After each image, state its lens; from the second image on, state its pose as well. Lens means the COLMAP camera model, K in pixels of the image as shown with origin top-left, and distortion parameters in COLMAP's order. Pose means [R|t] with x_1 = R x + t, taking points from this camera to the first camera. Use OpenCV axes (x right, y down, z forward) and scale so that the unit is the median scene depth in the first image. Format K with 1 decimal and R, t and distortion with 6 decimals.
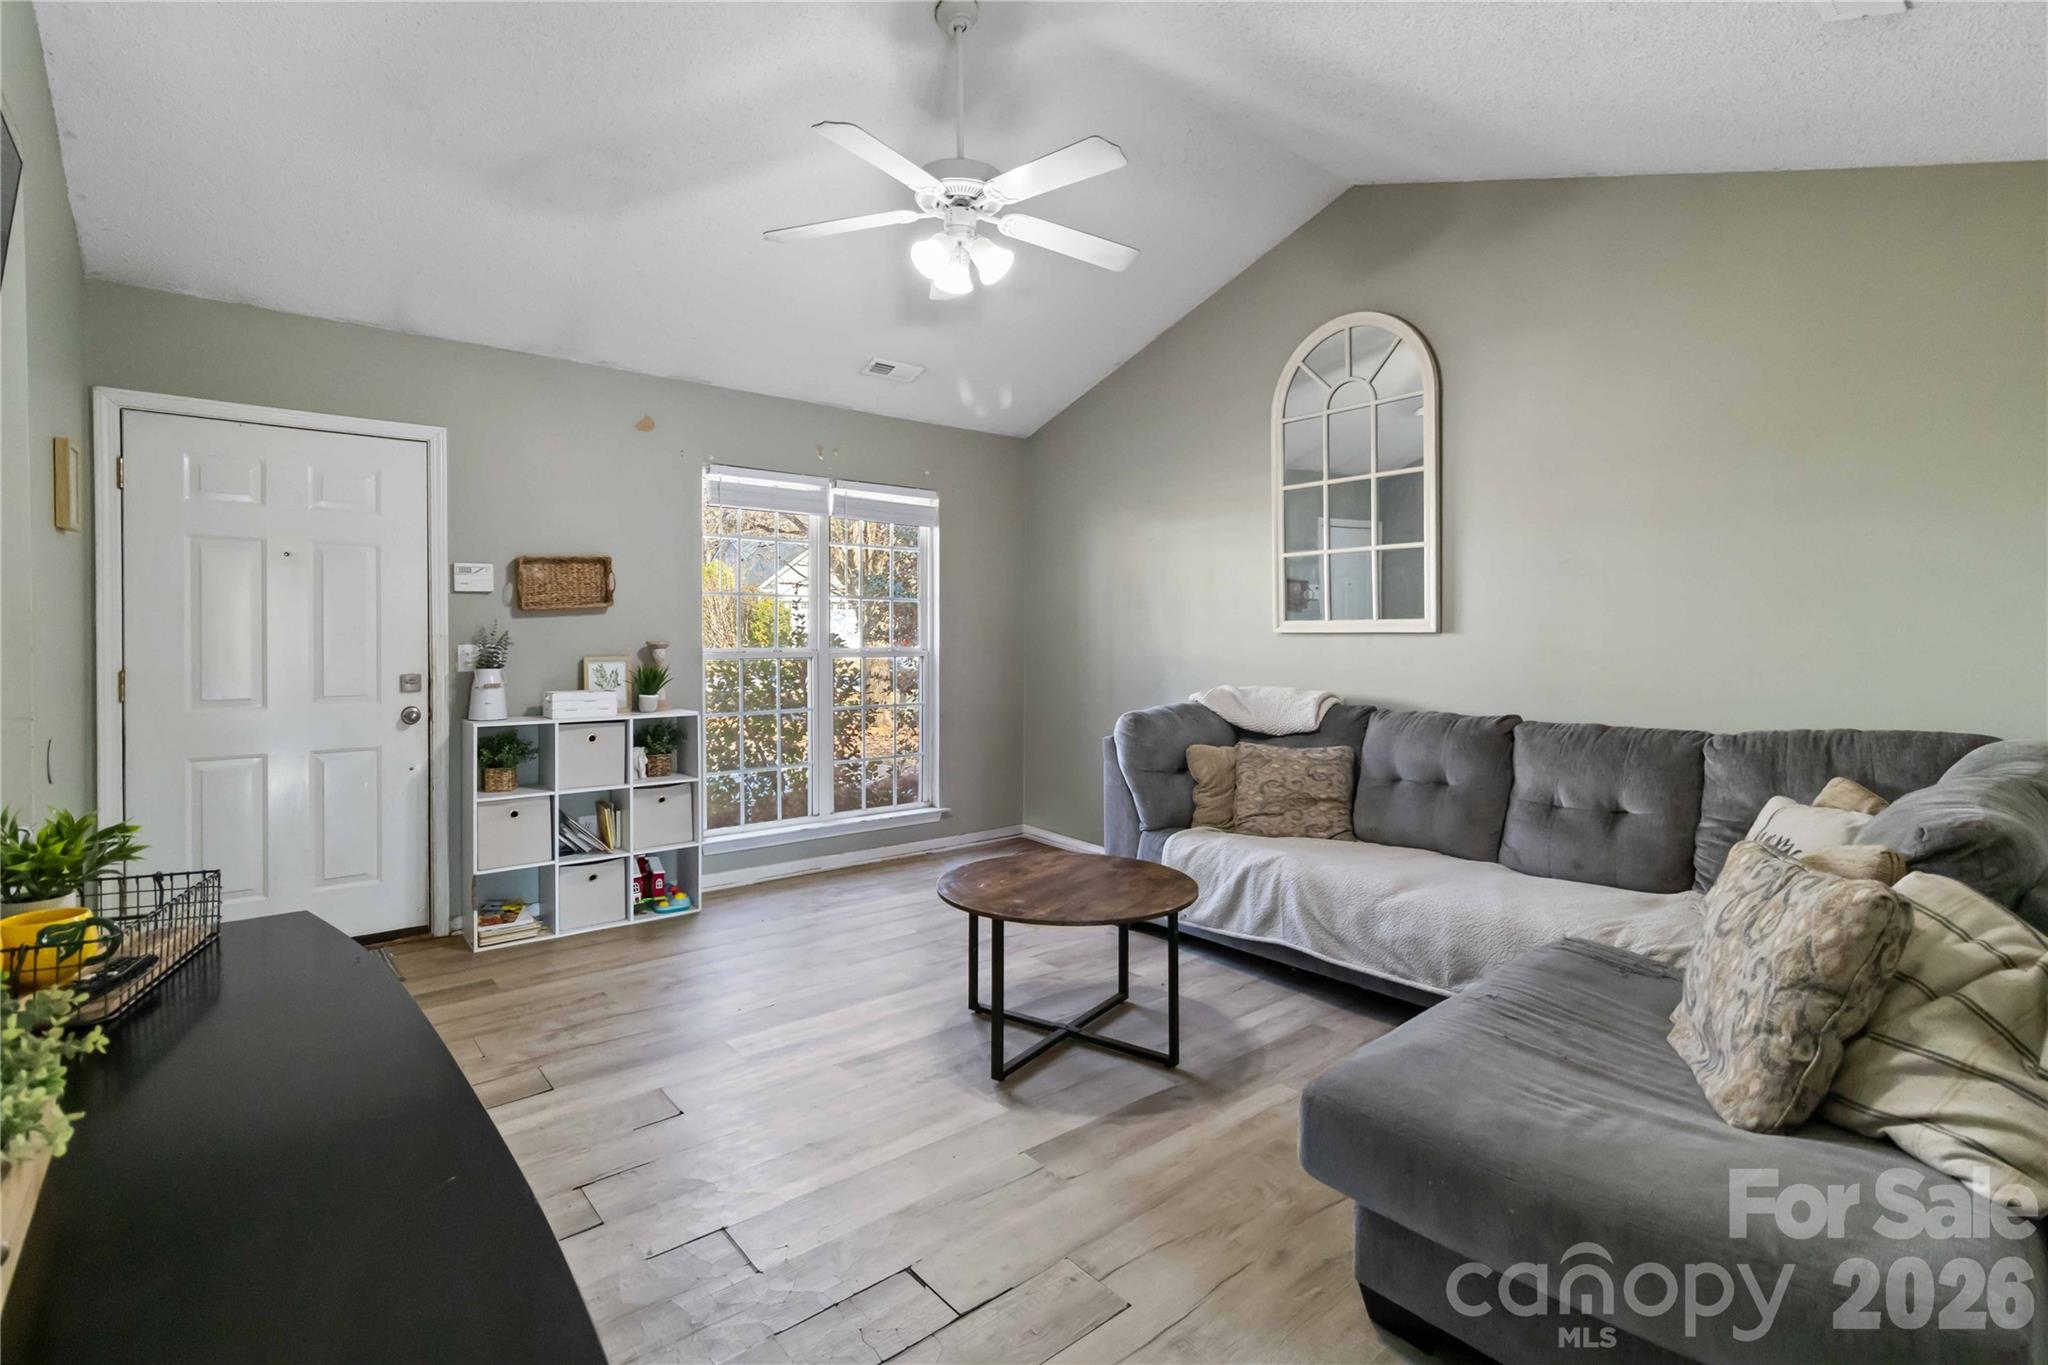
lens RADIAL K [[958.6, 0, 1020.1], [0, 958.6, 662.4], [0, 0, 1]] dist [0.002178, 0.001070]
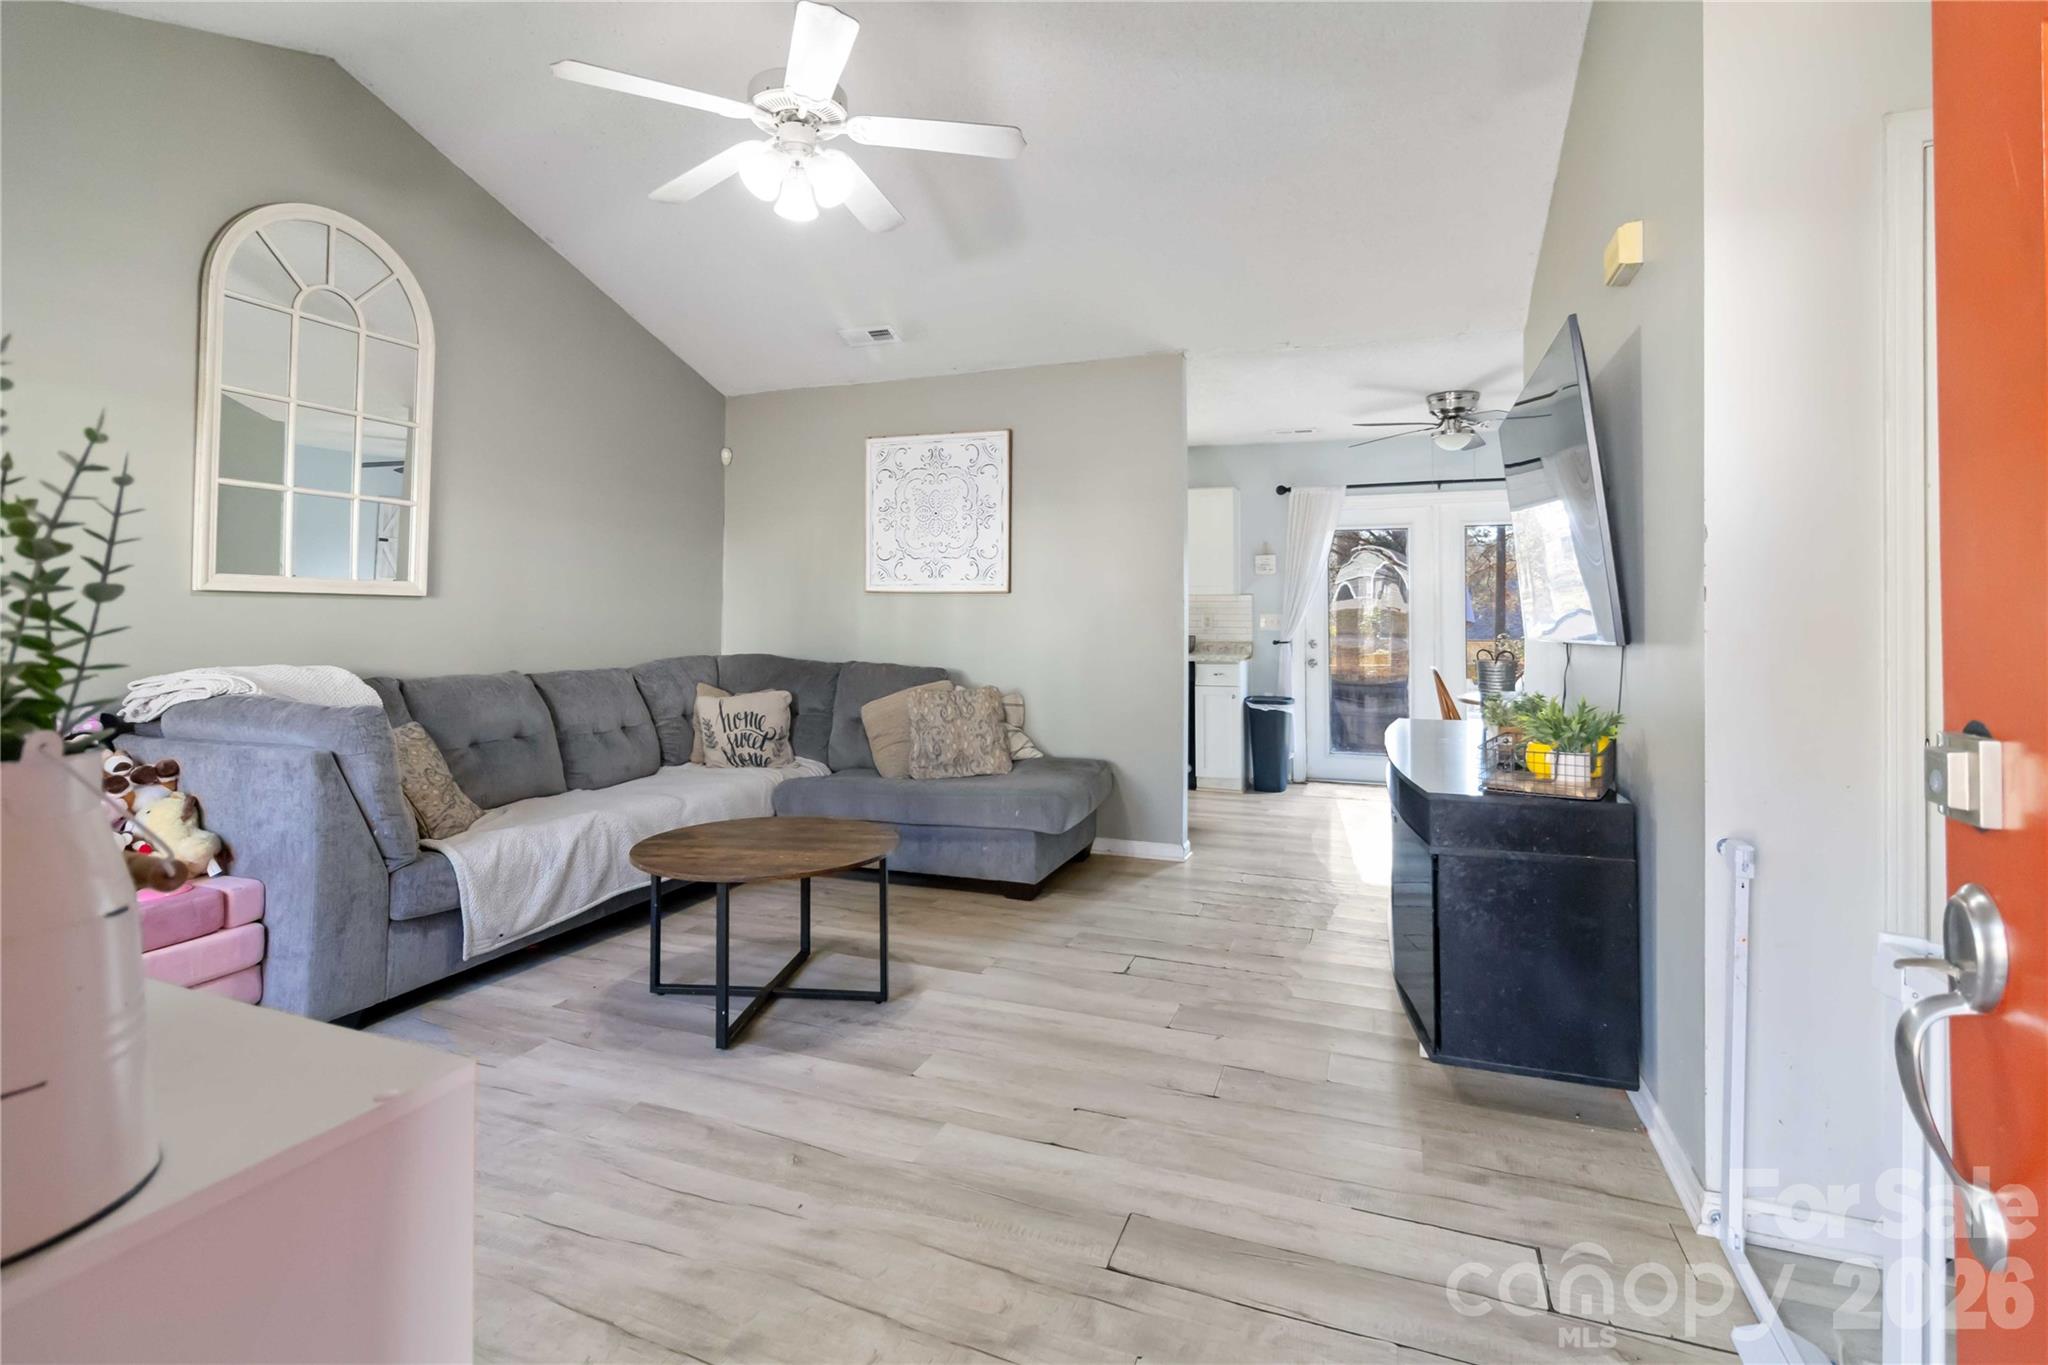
lens RADIAL K [[977.9, 0, 1027.0], [0, 977.9, 606.9], [0, 0, 1]] dist [0.000264, 0.001336]
pose [[-0.505100, 0.009550, 0.863008, -0.924397], [0.018958, 0.999820, 0.000031, -0.010548], [-0.862852, 0.016376, -0.505191, 1.218477]]
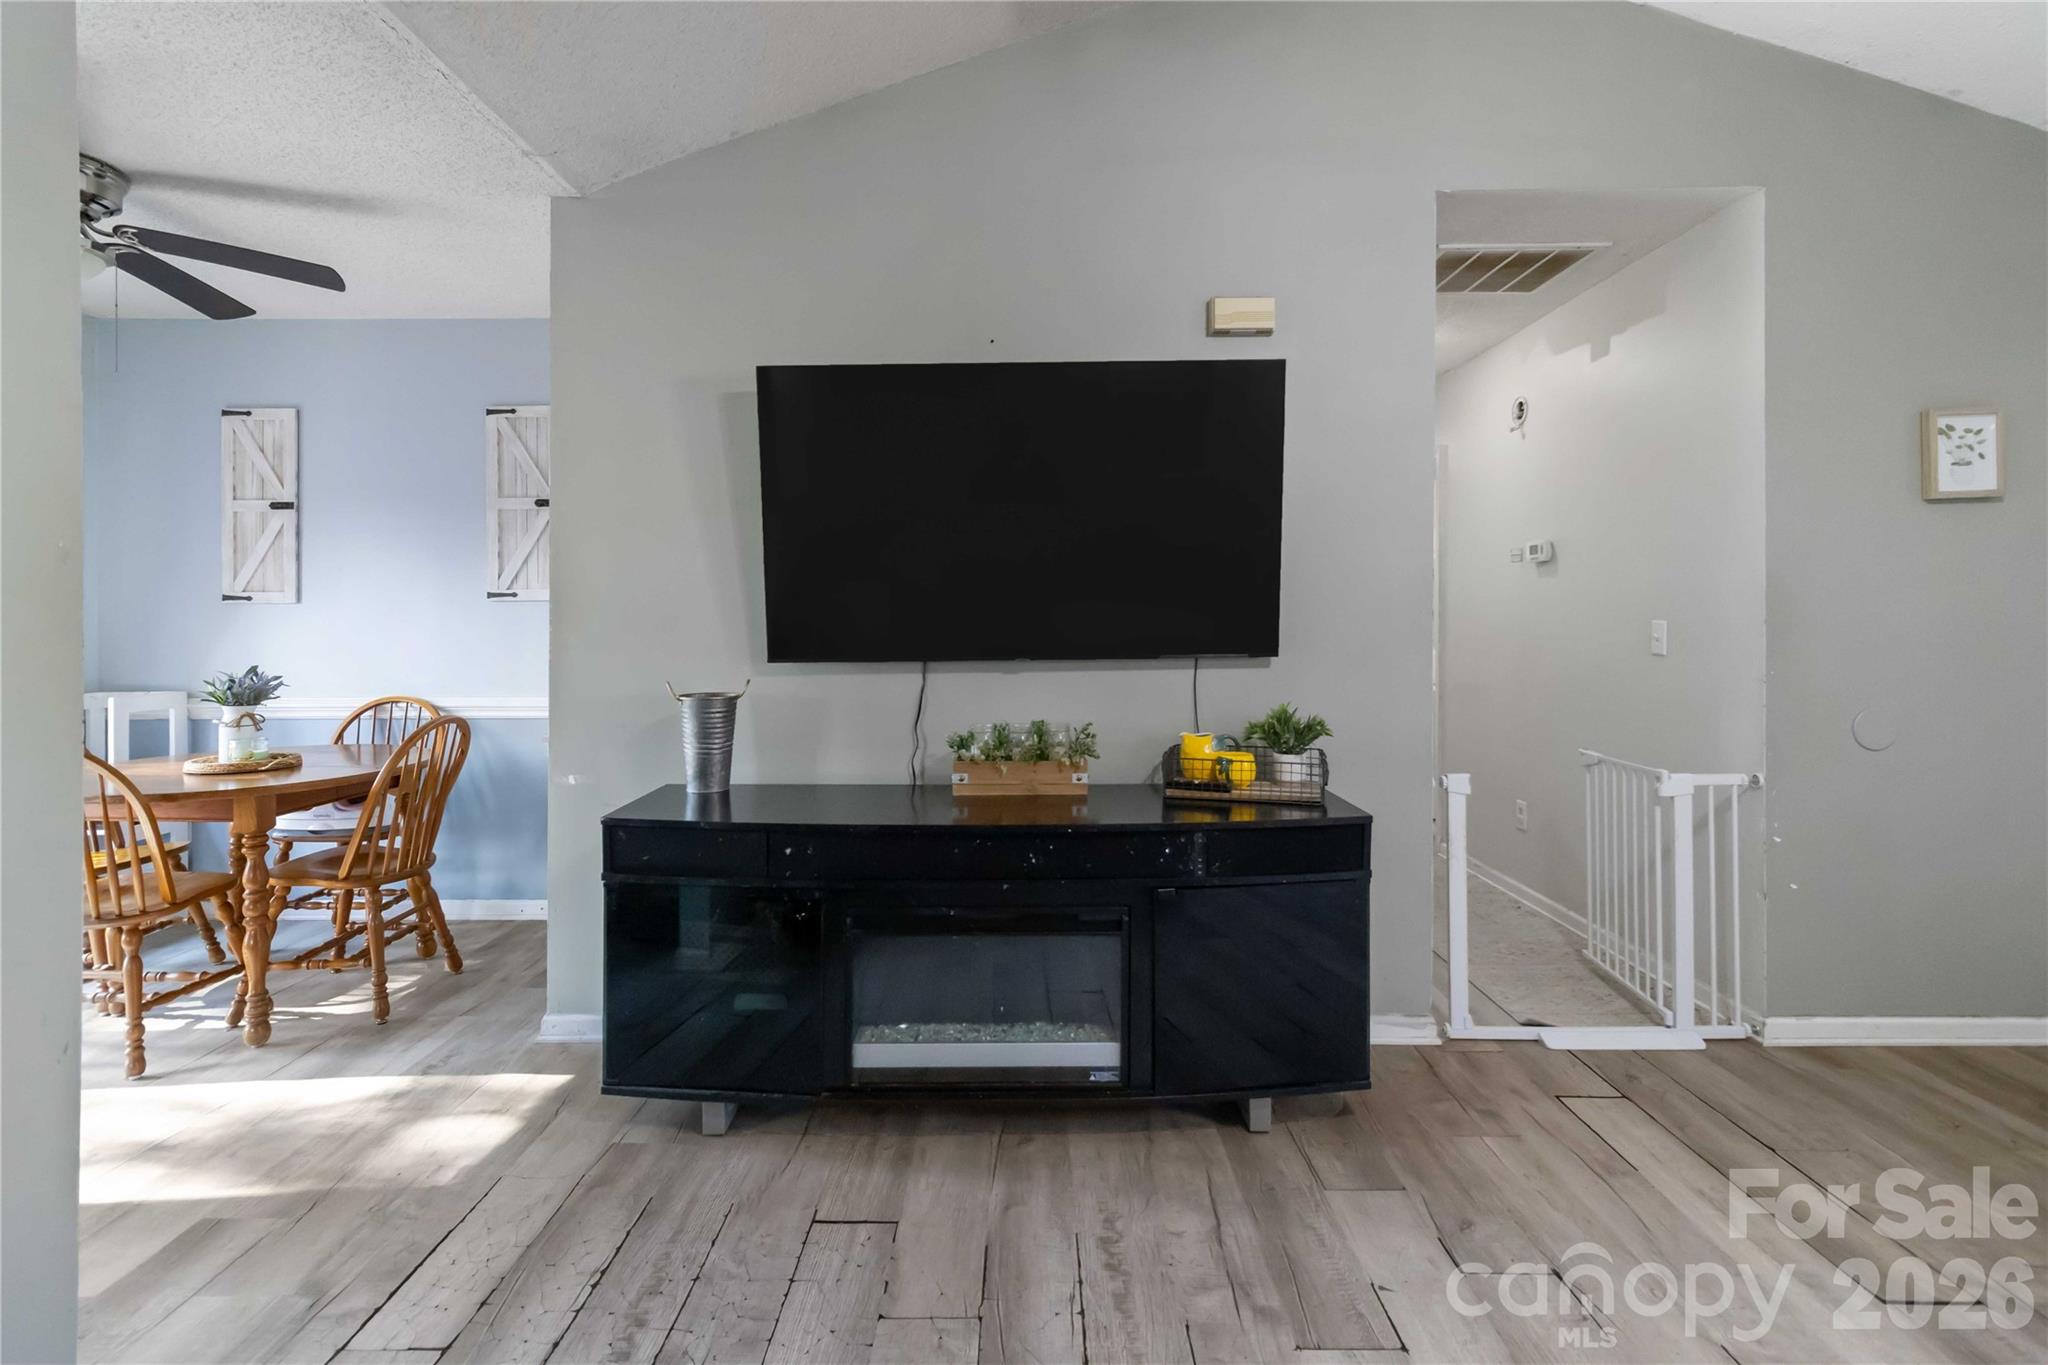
lens RADIAL K [[953.4, 0, 1024.9], [0, 953.4, 619.9], [0, 0, 1]] dist [0.002467, 0.000027]
pose [[-0.639594, 0.004923, -0.768697, 0.325832], [-0.016581, 0.999658, 0.020199, -0.019026], [0.768534, 0.025665, -0.639294, 0.814059]]
